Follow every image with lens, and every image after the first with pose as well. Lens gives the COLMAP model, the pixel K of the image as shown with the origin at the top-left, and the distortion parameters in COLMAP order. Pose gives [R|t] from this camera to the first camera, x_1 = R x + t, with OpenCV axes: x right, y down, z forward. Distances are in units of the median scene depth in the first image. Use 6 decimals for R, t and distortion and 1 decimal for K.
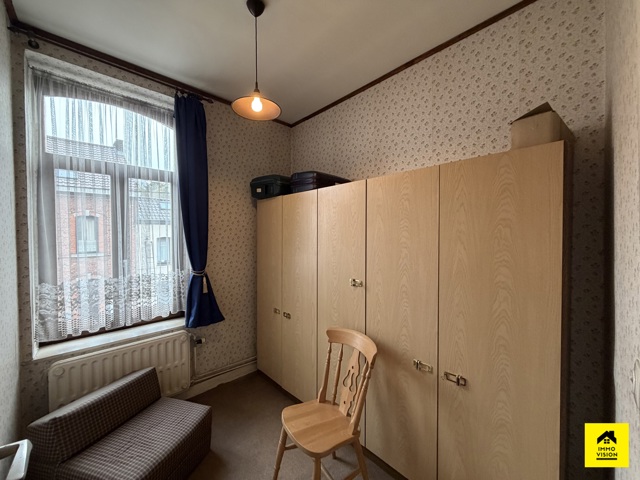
lens RADIAL K [[254.9, 0, 321.2], [0, 254.9, 239.0], [0, 0, 1]] dist [-0.000994, -0.000286]
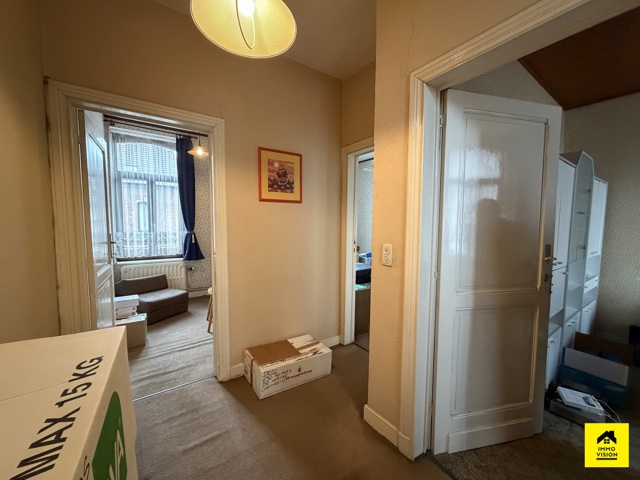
lens RADIAL K [[254.9, 0, 319.0], [0, 254.9, 237.5], [0, 0, 1]] dist [-0.000994, -0.000286]
pose [[0.989026, 0.032964, -0.144017, 0.799647], [-0.024900, 0.998038, 0.057441, 0.047279], [0.145628, -0.053225, 0.987907, -0.783935]]
